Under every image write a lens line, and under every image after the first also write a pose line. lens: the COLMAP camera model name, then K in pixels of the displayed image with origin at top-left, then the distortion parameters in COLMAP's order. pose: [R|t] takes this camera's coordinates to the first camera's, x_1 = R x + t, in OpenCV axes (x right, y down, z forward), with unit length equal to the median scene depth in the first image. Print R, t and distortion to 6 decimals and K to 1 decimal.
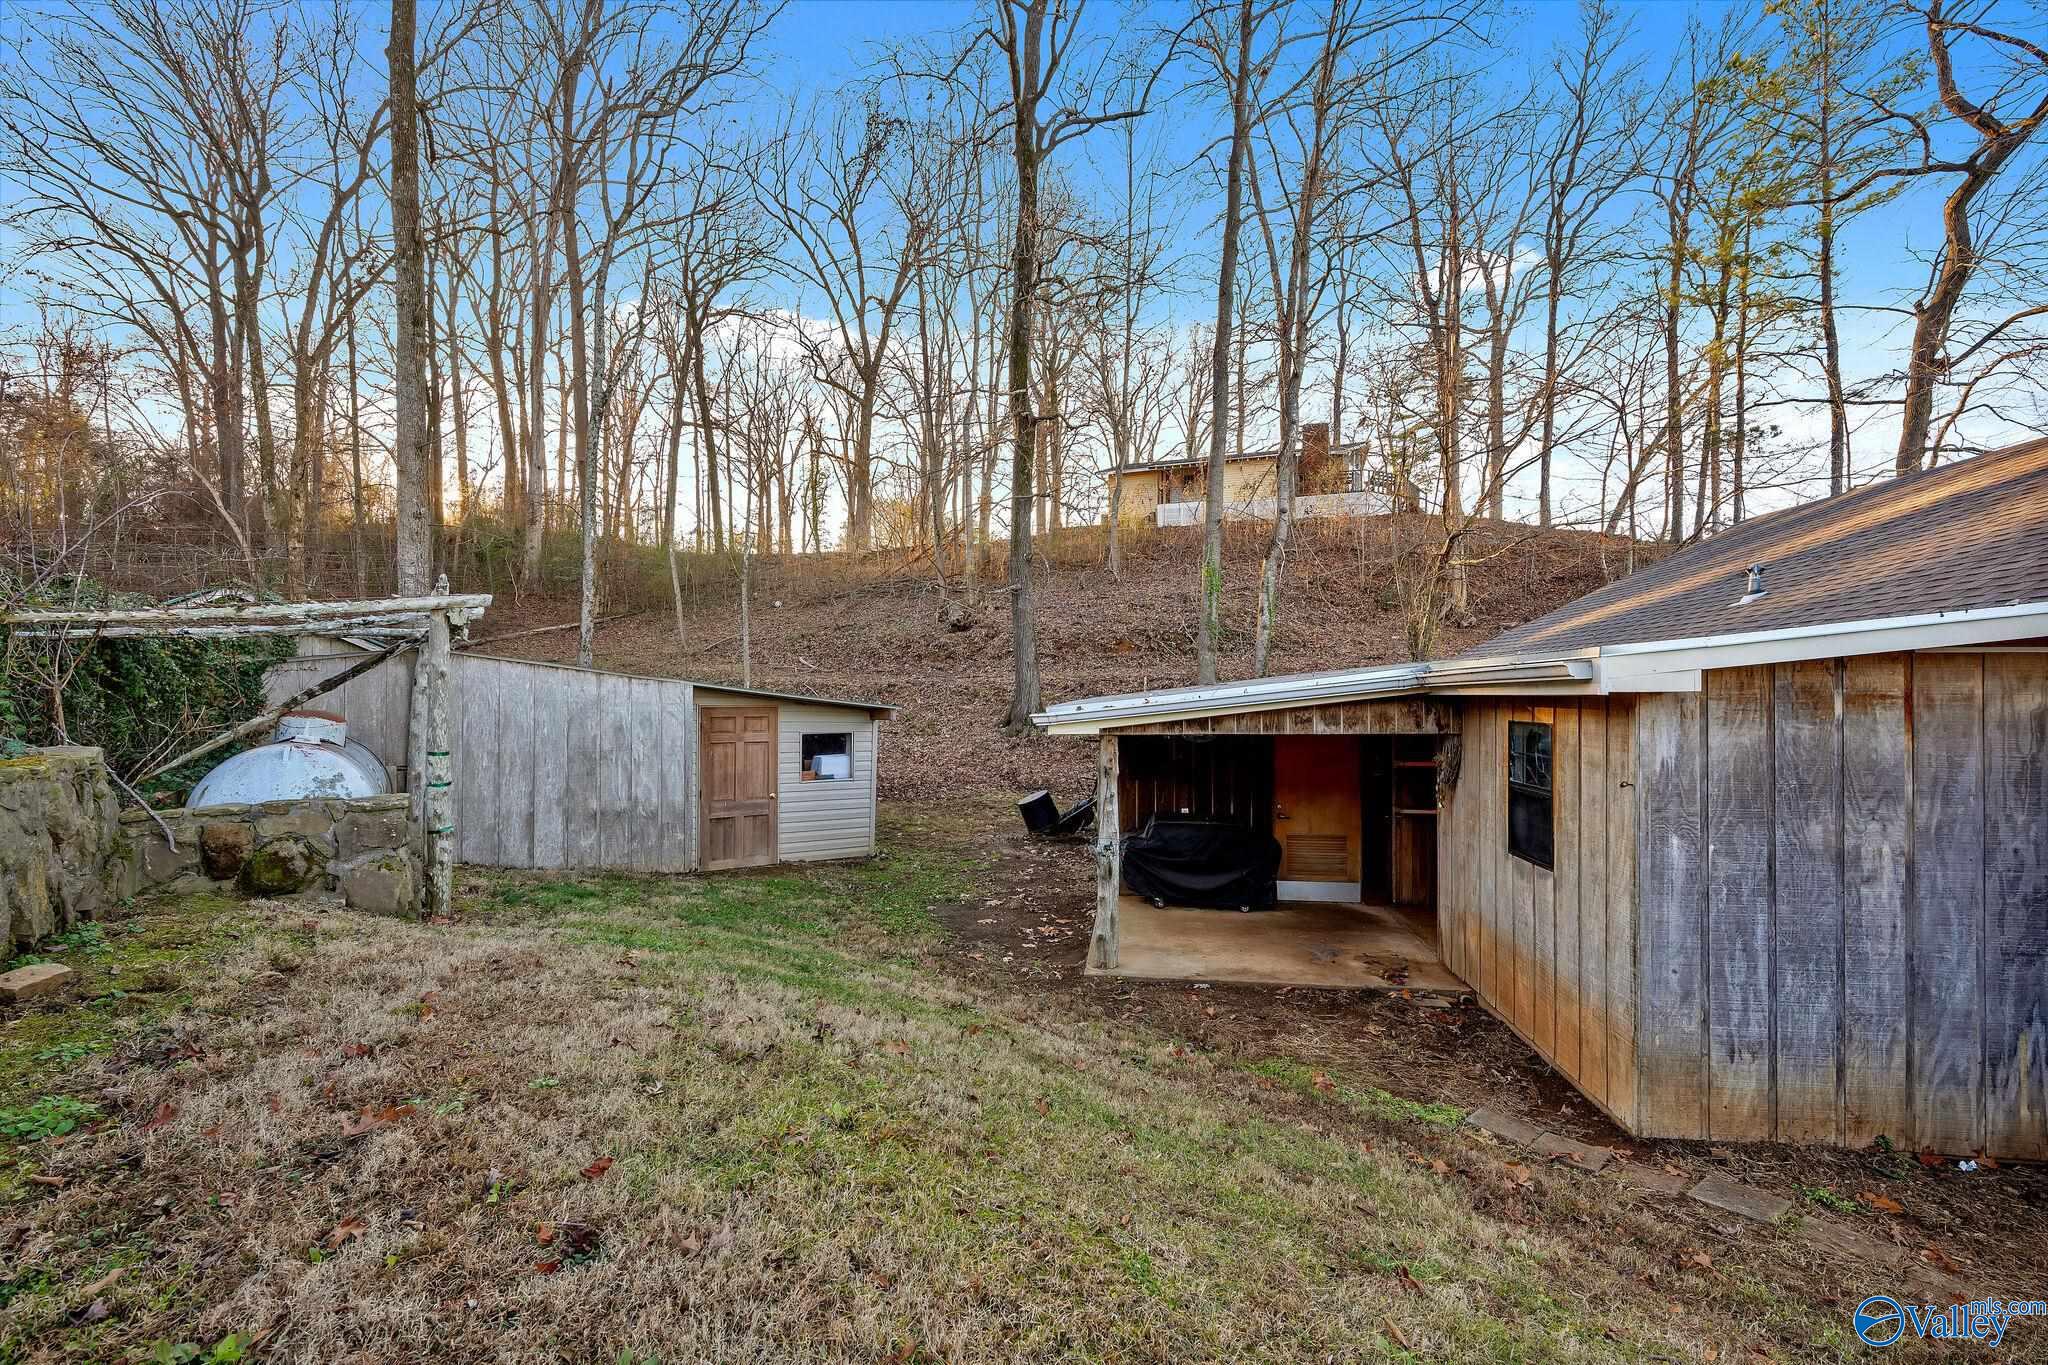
lens RADIAL K [[941.4, 0, 1026.6], [0, 941.4, 692.7], [0, 0, 1]] dist [-0.001033, -0.000072]
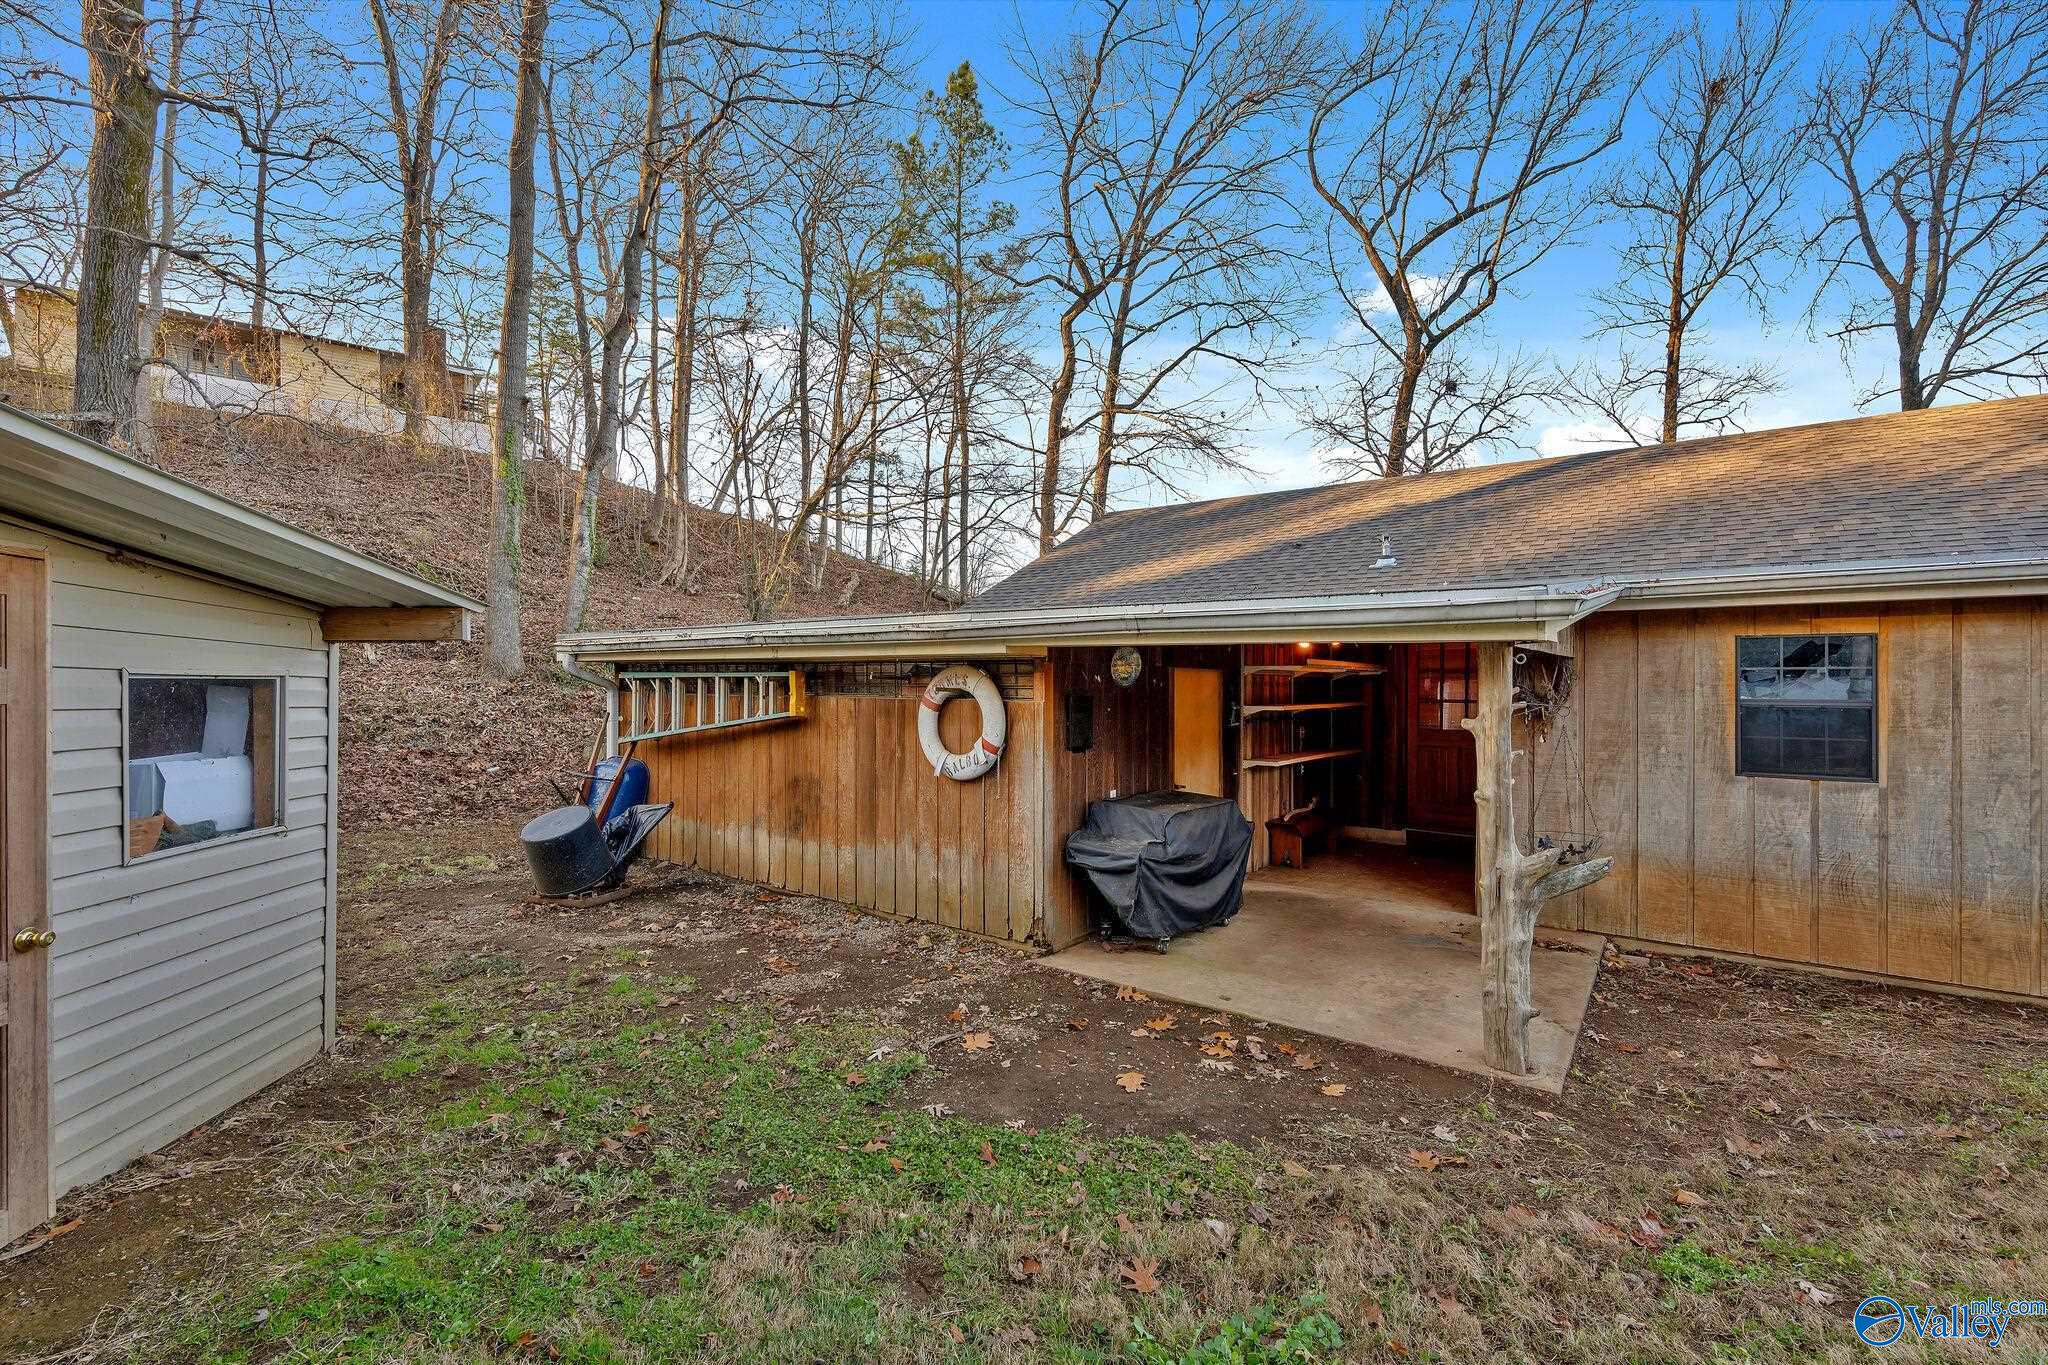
lens RADIAL K [[889.6, 0, 1024.0], [0, 889.6, 682.5], [0, 0, 1]] dist [-0.000375, -0.000110]
pose [[0.479745, 0.005190, 0.877392, -0.328455], [-0.004188, 0.999985, -0.003625, 0.044752], [-0.877398, -0.001935, 0.479760, 0.648163]]
